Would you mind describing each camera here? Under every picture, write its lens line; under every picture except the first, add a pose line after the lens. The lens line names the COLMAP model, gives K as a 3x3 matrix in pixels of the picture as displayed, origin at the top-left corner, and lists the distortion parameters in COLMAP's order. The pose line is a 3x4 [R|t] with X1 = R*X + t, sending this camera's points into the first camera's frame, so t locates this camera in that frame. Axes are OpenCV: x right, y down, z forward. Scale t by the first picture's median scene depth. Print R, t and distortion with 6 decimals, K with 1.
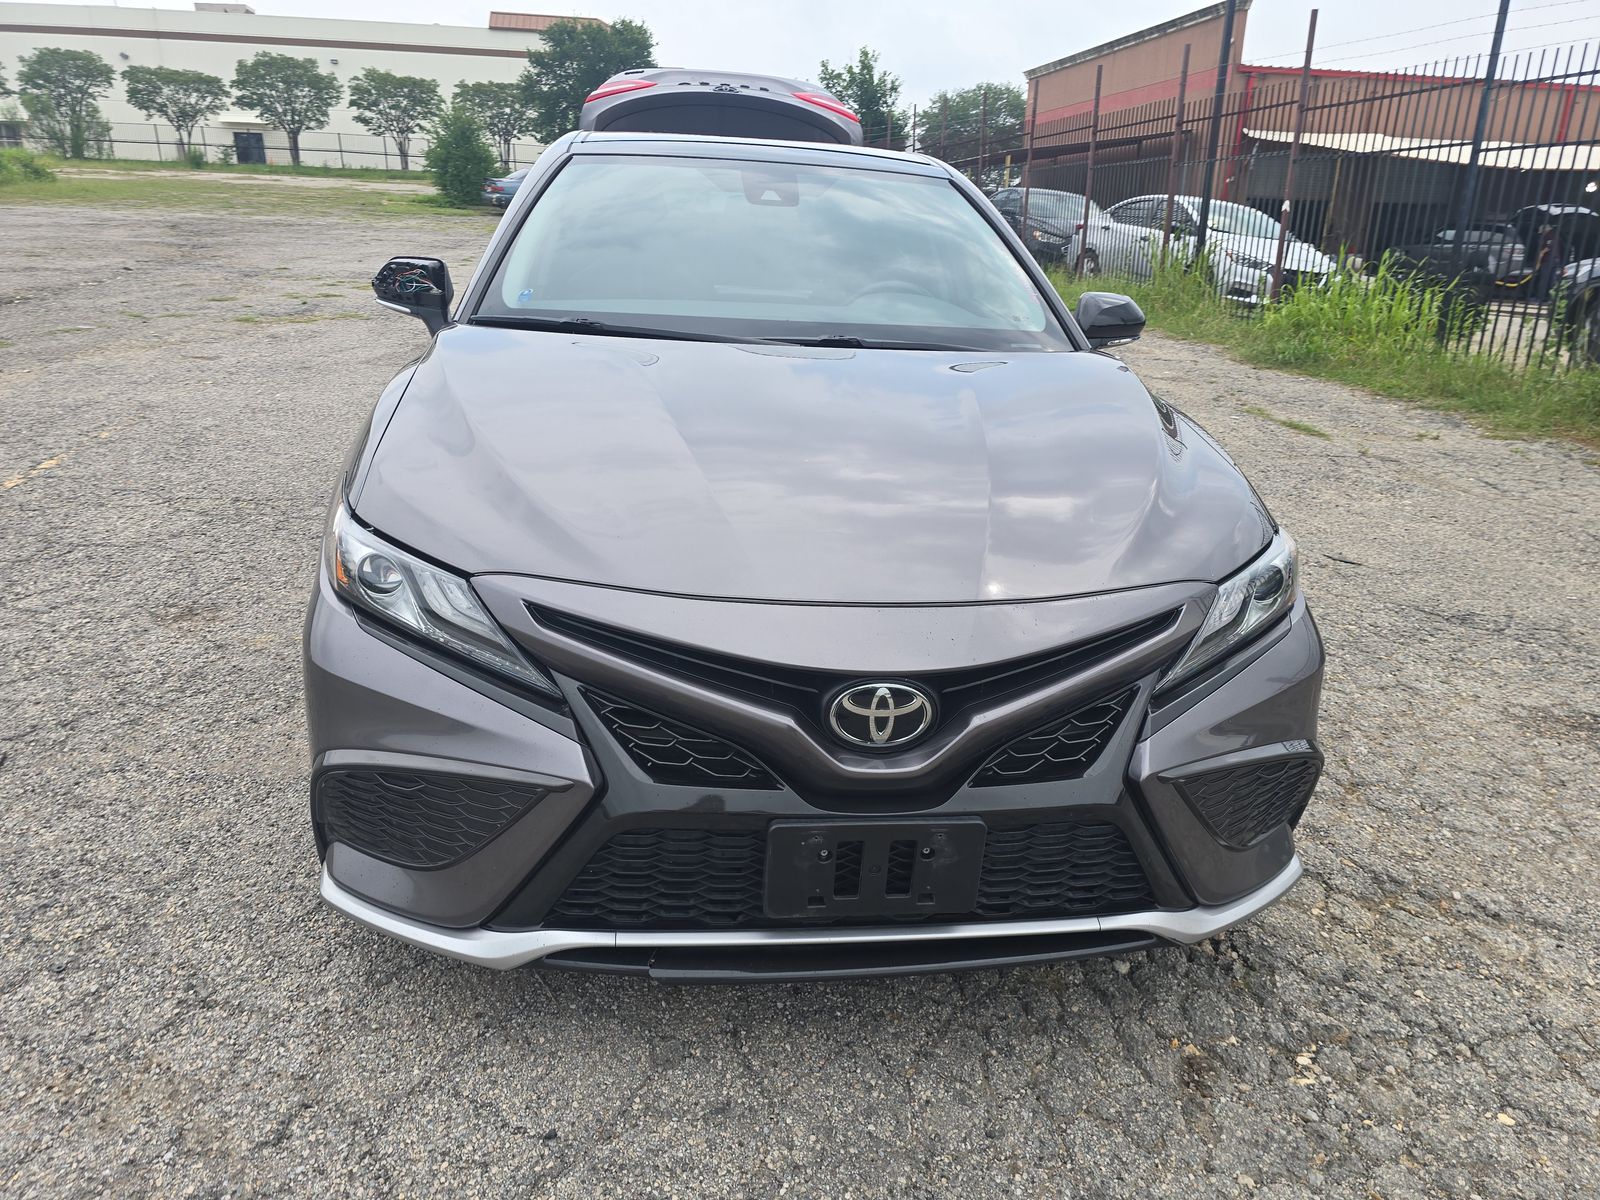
lens RADIAL K [[1065.4, 0, 800.0], [0, 1065.4, 600.0], [0, 0, 1]] dist [0.013877, -0.007089]
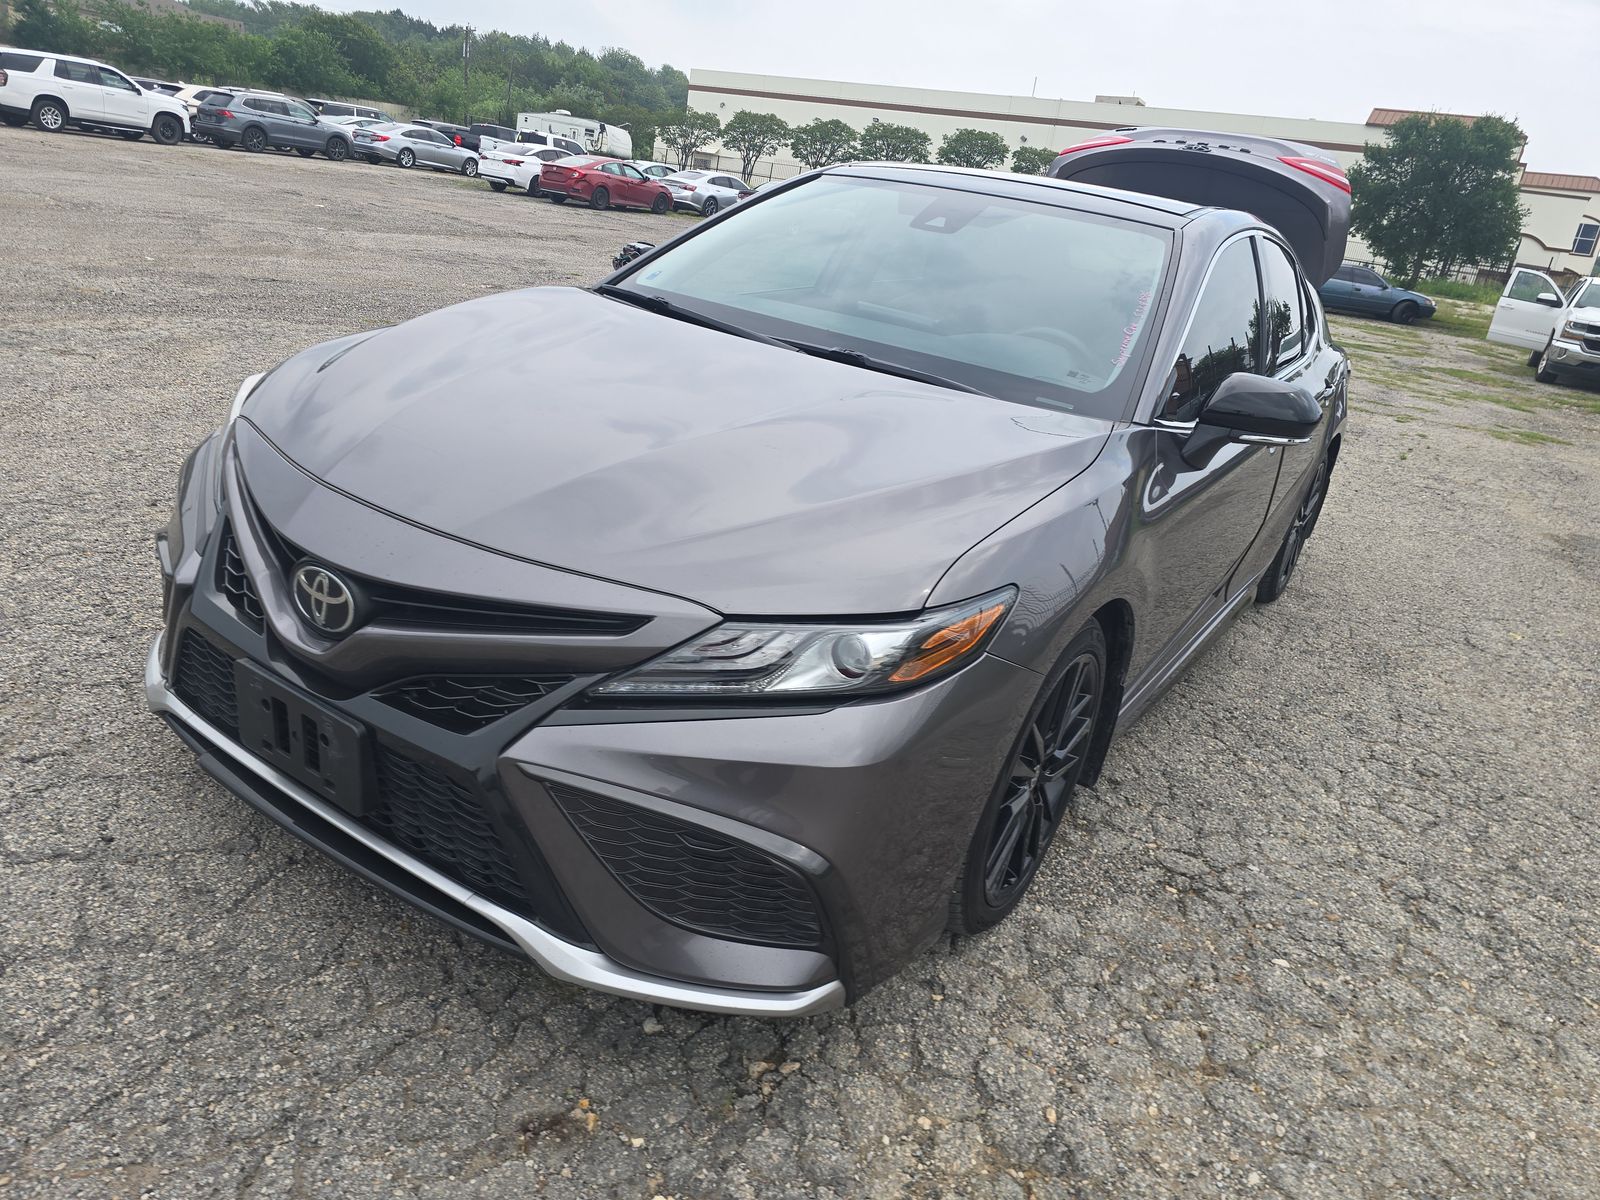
lens RADIAL K [[1061.2, 0, 811.4], [0, 1061.2, 613.3], [0, 0, 1]] dist [0.016693, -0.002700]
pose [[0.766173, 0.297753, -0.569493, 0.583038], [-0.330961, 0.942449, 0.047486, -0.051677], [0.550857, 0.152097, 0.820624, 0.204323]]
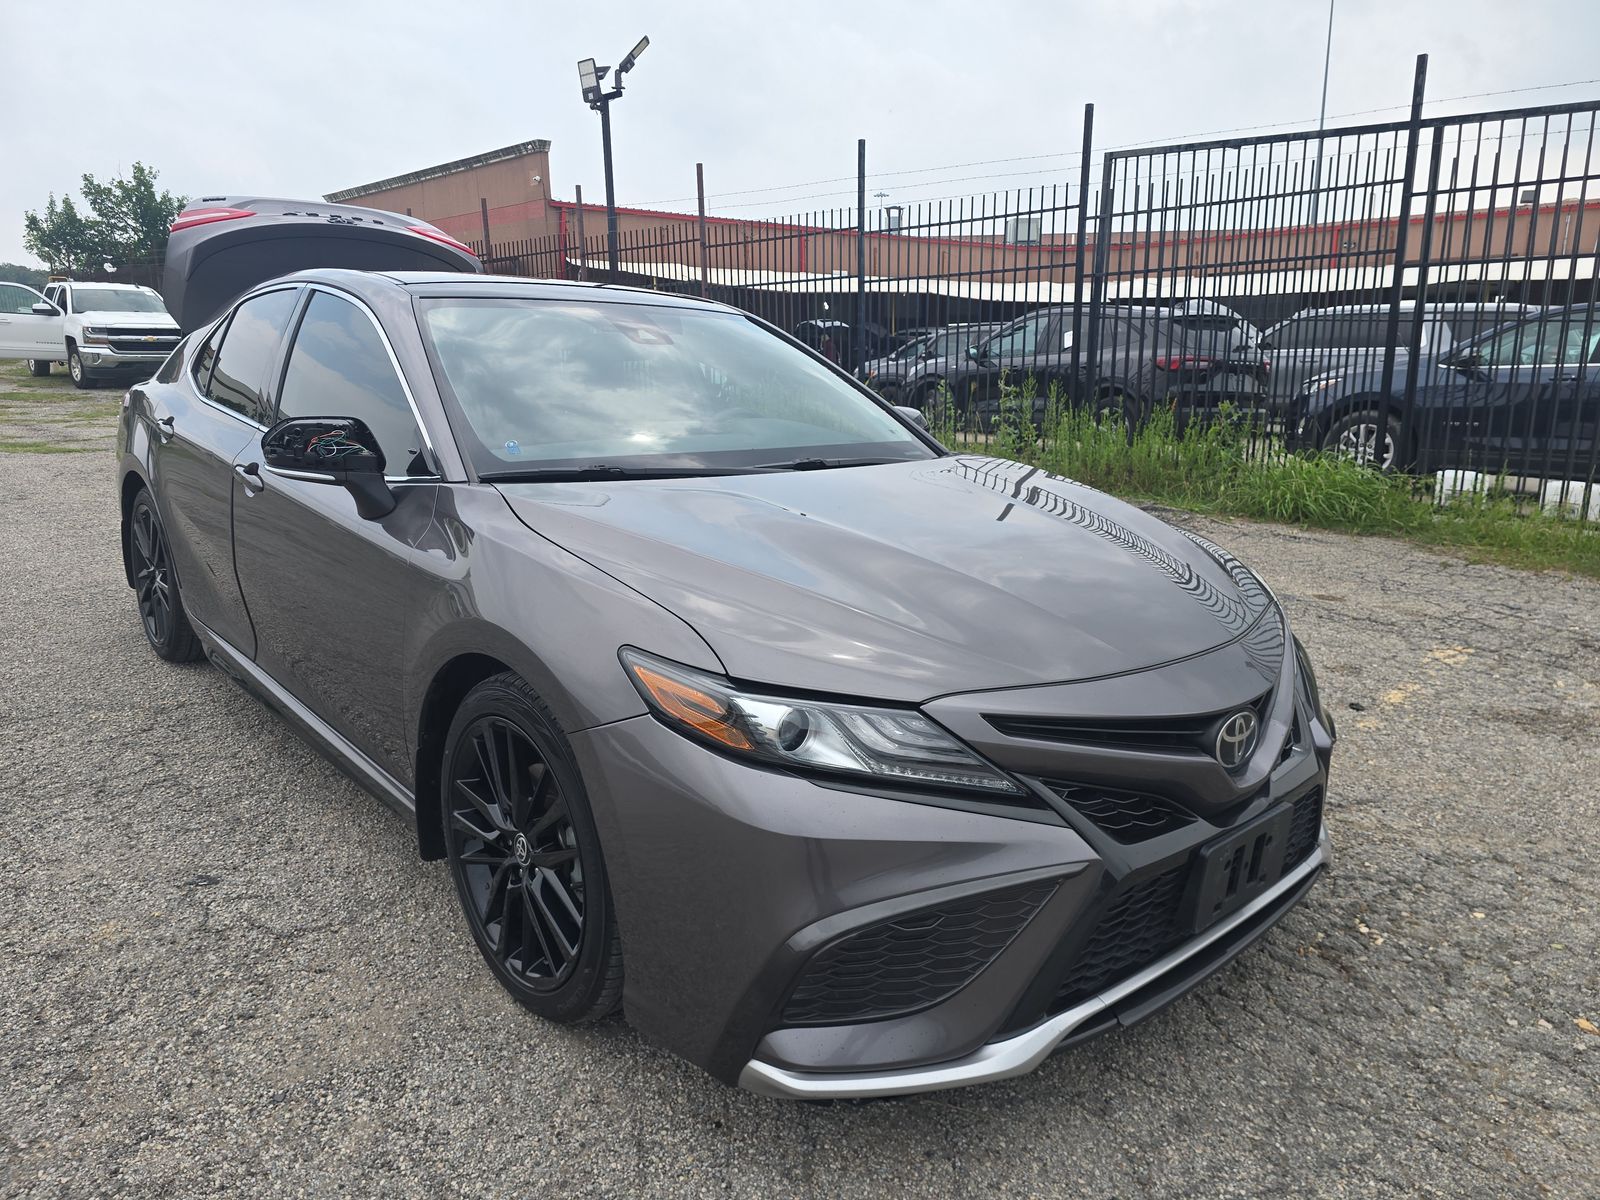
lens RADIAL K [[1065.4, 0, 800.0], [0, 1065.4, 600.0], [0, 0, 1]] dist [0.013877, -0.007089]
pose [[0.824346, -0.161741, 0.542488, -0.540348], [0.215744, 0.975752, -0.036921, -0.063040], [-0.523362, 0.147475, 0.839252, 0.100024]]
